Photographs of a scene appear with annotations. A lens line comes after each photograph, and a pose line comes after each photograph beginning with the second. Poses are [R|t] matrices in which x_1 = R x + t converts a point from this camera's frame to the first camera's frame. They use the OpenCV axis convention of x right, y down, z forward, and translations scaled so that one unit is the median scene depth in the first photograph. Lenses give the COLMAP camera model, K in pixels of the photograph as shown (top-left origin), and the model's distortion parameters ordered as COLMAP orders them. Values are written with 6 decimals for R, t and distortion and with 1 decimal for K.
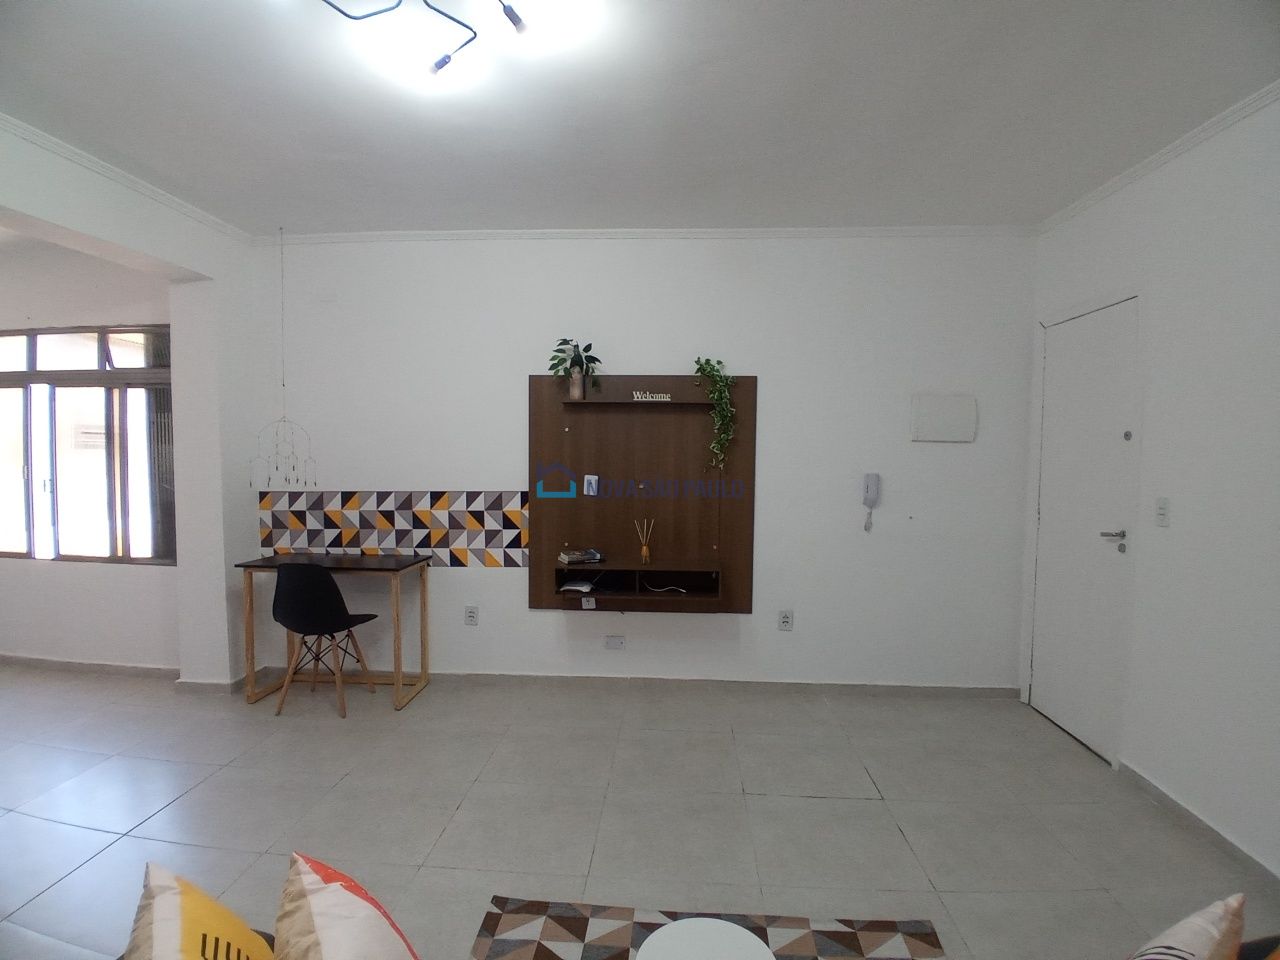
lens RADIAL K [[664.3, 0, 632.0], [0, 664.3, 474.4], [0, 0, 1]] dist [-0.021685, -0.008901]
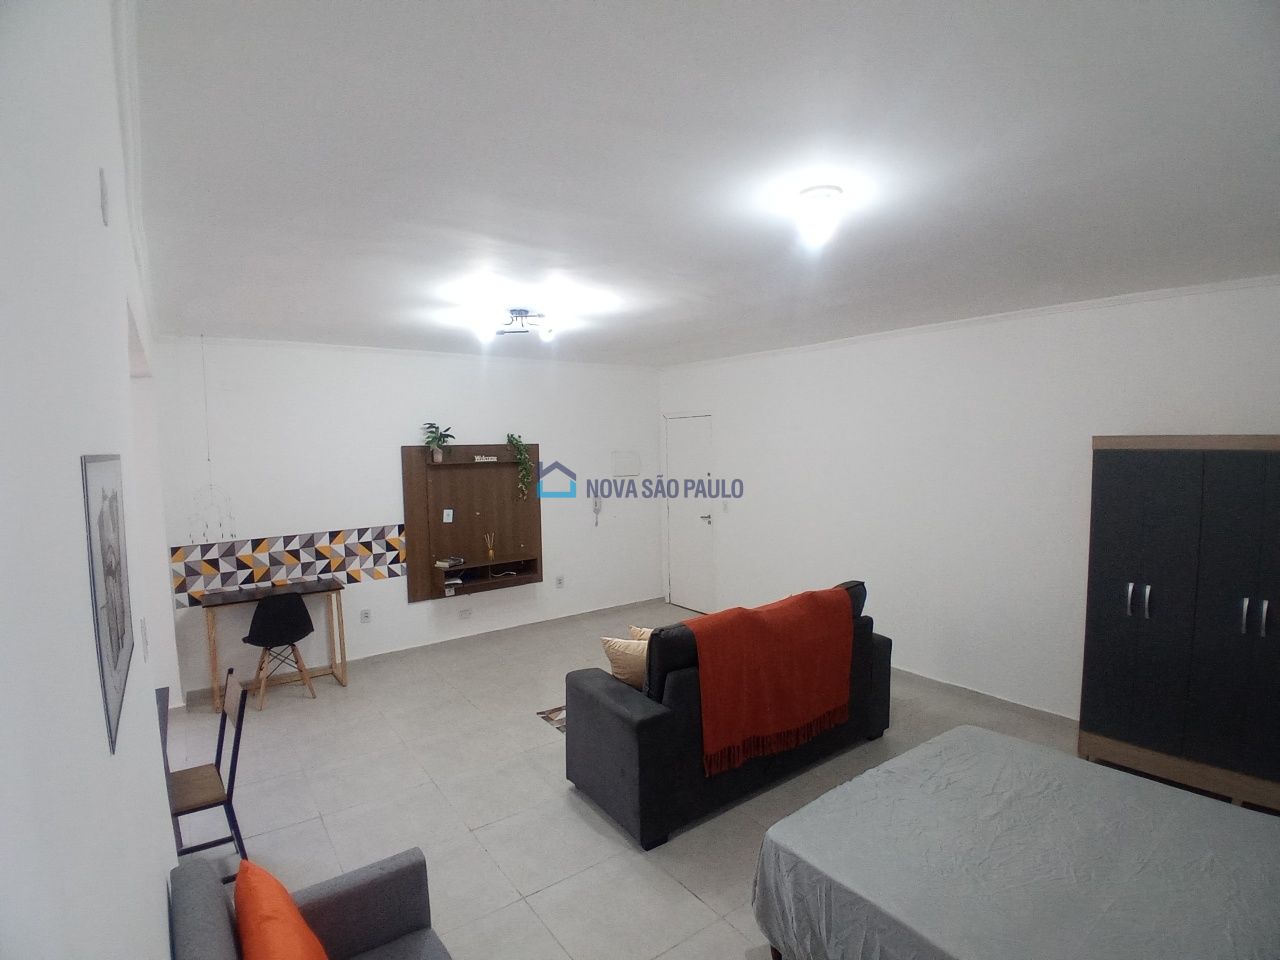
lens RADIAL K [[664.3, 0, 643.2], [0, 664.3, 480.1], [0, 0, 1]] dist [-0.021685, -0.008901]
pose [[0.753318, -0.059851, 0.654927, -0.713617], [0.054090, 0.998115, 0.028997, -0.086196], [-0.655428, 0.013581, 0.755136, -0.463189]]
